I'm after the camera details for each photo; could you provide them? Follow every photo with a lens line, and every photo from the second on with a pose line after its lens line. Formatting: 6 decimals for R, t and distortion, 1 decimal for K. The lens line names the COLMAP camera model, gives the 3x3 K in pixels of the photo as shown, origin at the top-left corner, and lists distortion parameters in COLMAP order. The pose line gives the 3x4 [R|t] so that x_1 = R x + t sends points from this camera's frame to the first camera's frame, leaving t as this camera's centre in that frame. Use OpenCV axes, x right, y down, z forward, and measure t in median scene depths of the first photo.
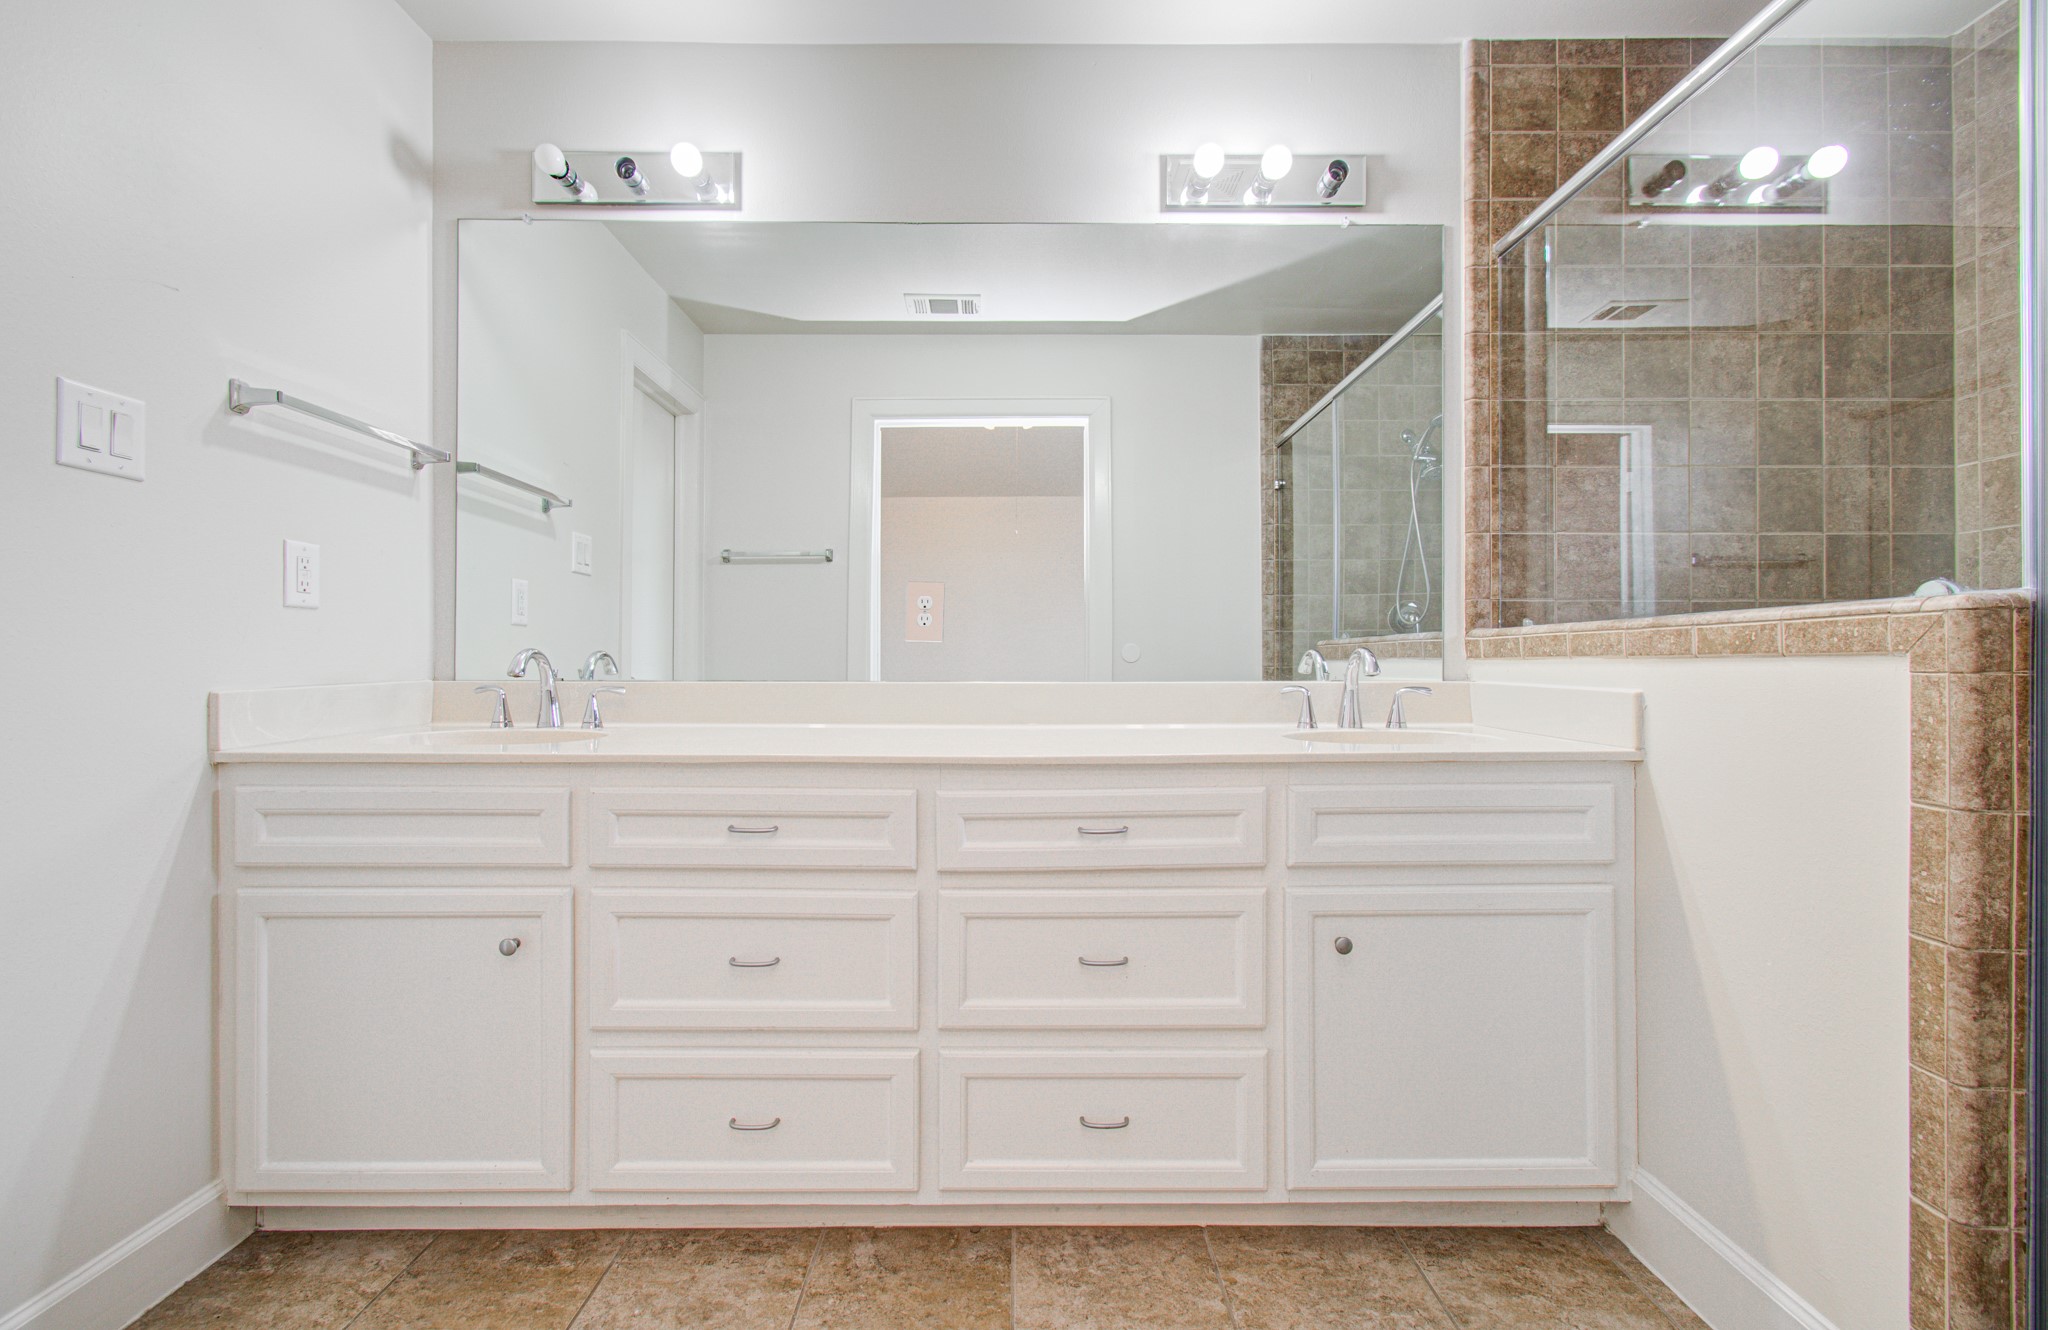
lens RADIAL K [[893.5, 0, 1038.0], [0, 893.5, 664.6], [0, 0, 1]] dist [-0.009490, 0.005881]
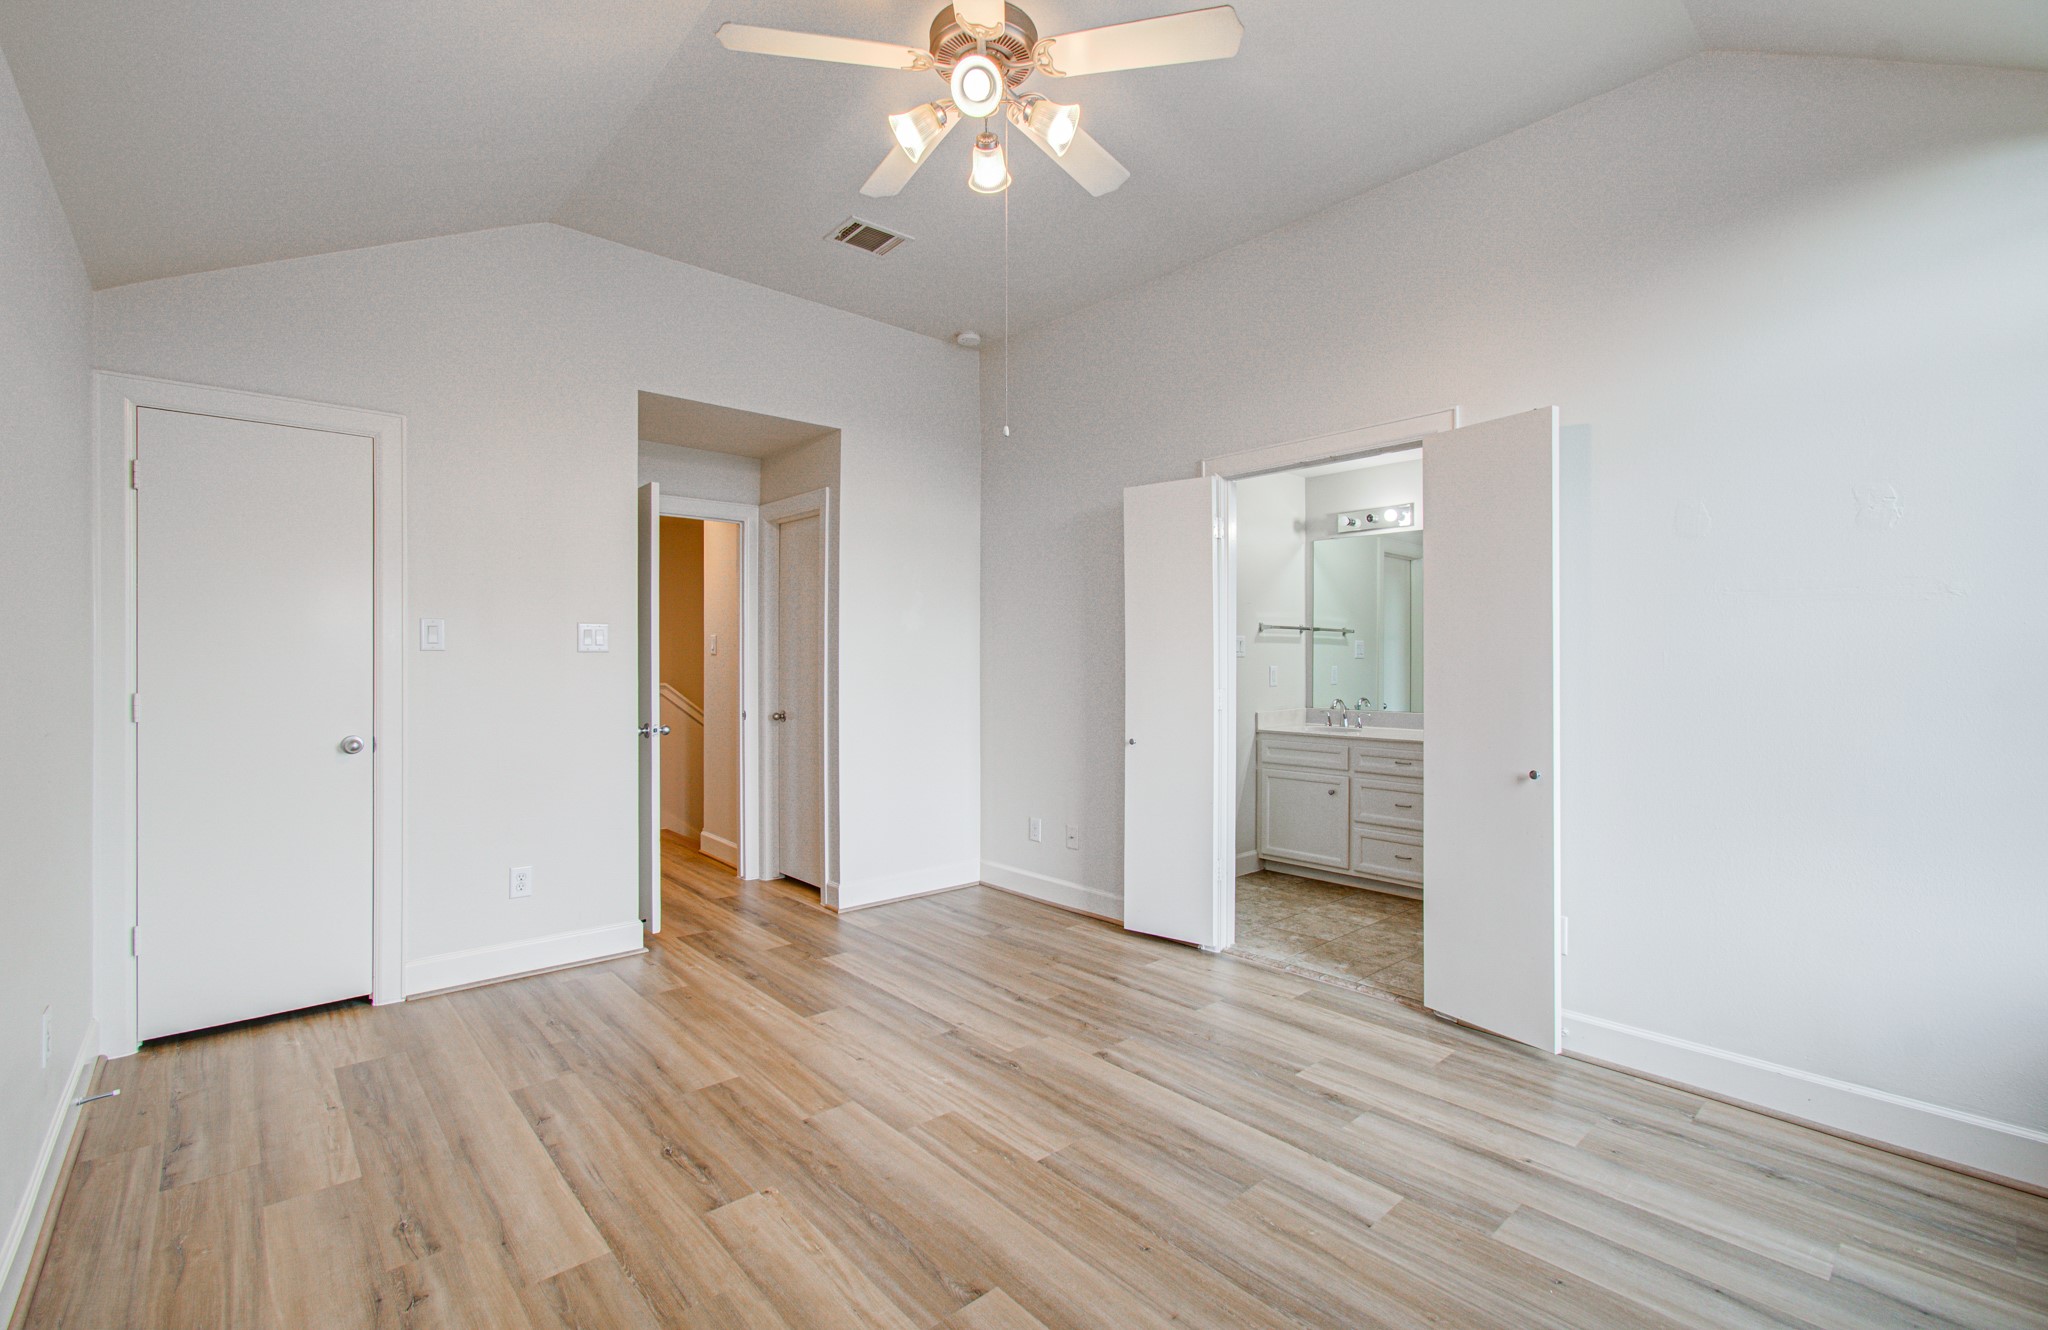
lens RADIAL K [[893.5, 0, 1041.1], [0, 893.5, 669.4], [0, 0, 1]] dist [-0.009490, 0.005881]
pose [[0.666142, 0.002705, -0.745820, 1.129754], [0.002005, 0.999983, 0.005418, -0.156705], [0.745822, -0.005105, 0.666126, -1.958679]]
